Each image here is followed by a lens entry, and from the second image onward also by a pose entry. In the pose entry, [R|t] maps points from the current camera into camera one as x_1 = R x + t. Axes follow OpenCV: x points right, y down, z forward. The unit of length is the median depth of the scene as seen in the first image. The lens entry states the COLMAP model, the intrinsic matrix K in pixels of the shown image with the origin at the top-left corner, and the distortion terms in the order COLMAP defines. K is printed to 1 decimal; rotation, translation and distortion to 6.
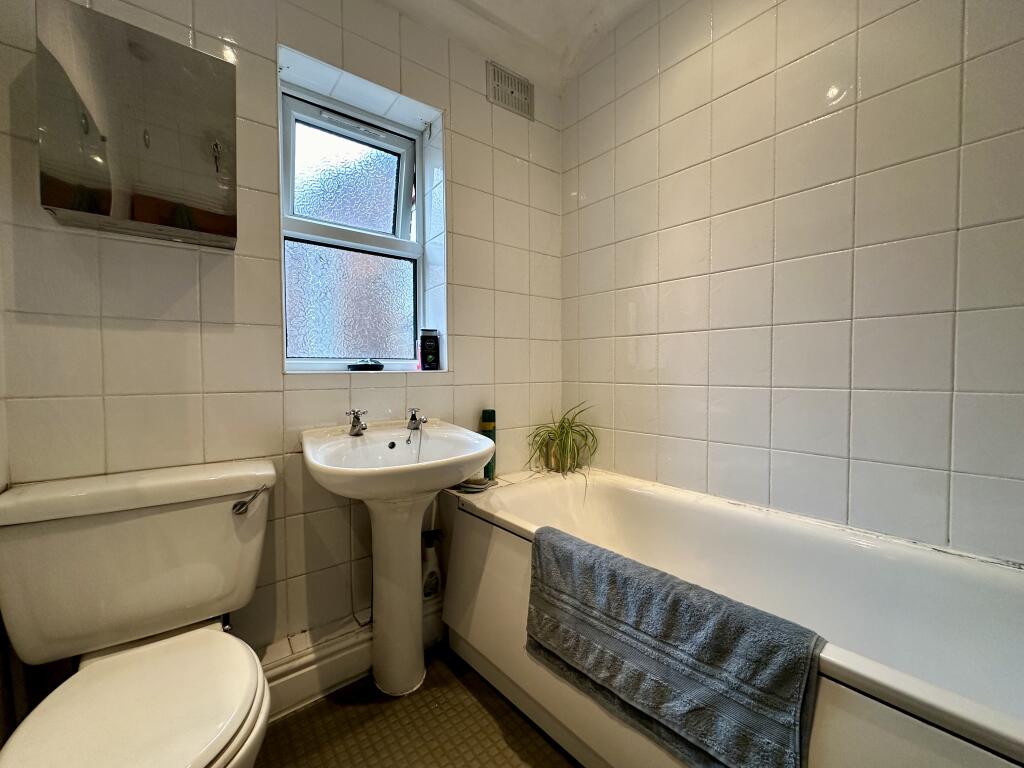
lens RADIAL K [[408.4, 0, 510.2], [0, 408.4, 381.5], [0, 0, 1]] dist [-0.001771, -0.000148]
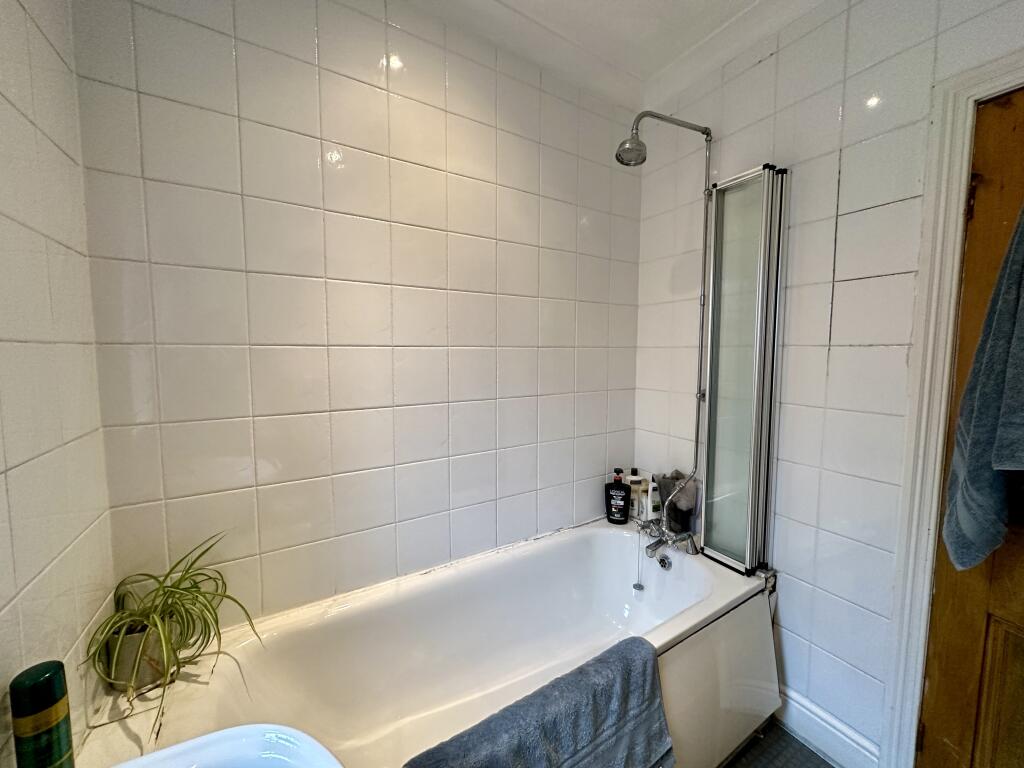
lens RADIAL K [[408.4, 0, 510.2], [0, 408.4, 384.3], [0, 0, 1]] dist [-0.001771, -0.000148]
pose [[0.138498, -0.074428, 0.987562, -0.416477], [0.029326, 0.997043, 0.071030, -0.249425], [-0.989928, 0.019123, 0.140272, 0.642261]]
